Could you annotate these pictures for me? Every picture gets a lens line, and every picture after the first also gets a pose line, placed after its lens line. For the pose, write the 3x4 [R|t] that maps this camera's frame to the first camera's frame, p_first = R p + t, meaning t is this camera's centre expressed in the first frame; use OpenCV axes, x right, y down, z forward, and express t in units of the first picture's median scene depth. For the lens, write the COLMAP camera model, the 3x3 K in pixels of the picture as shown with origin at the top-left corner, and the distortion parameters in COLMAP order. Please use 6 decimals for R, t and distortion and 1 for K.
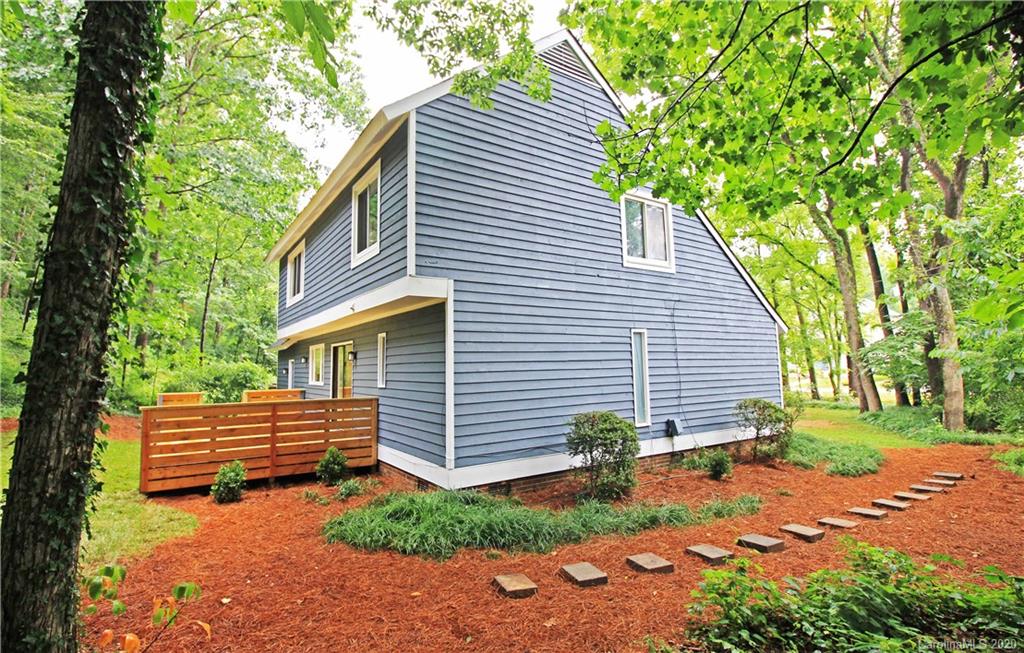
lens RADIAL K [[484.7, 0, 518.4], [0, 484.7, 321.1], [0, 0, 1]] dist [-0.015318, -0.002233]
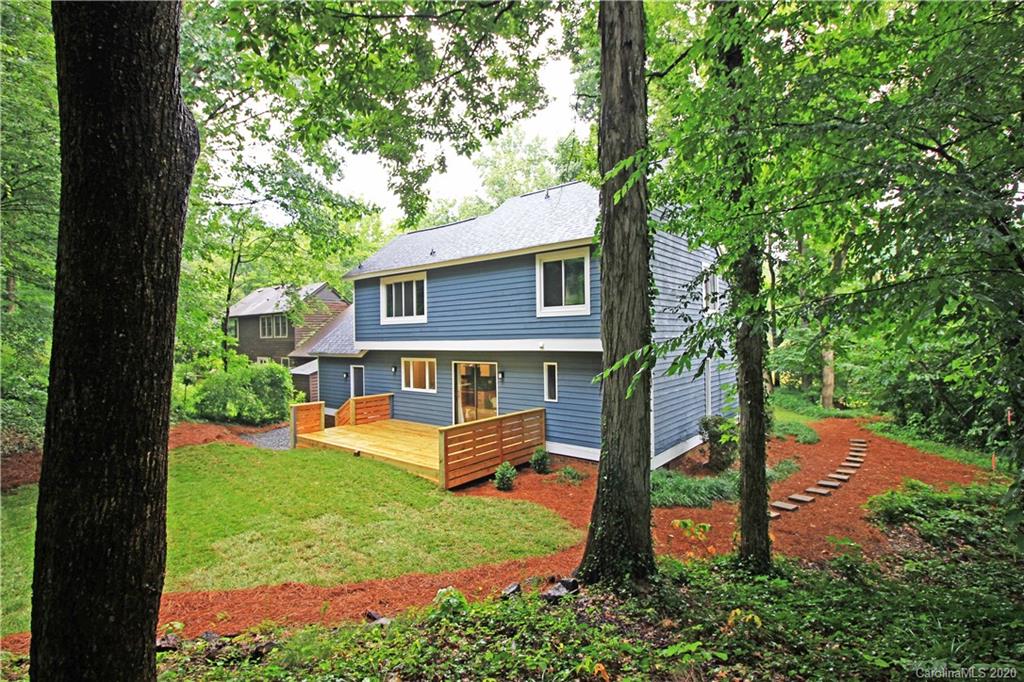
lens RADIAL K [[477.0, 0, 512.3], [0, 477.0, 340.3], [0, 0, 1]] dist [-0.010270, -0.006072]
pose [[0.961044, 0.002085, 0.276389, -0.848219], [-0.028990, 0.995216, 0.093295, -0.180247], [-0.274872, -0.097673, 0.956507, -0.292693]]
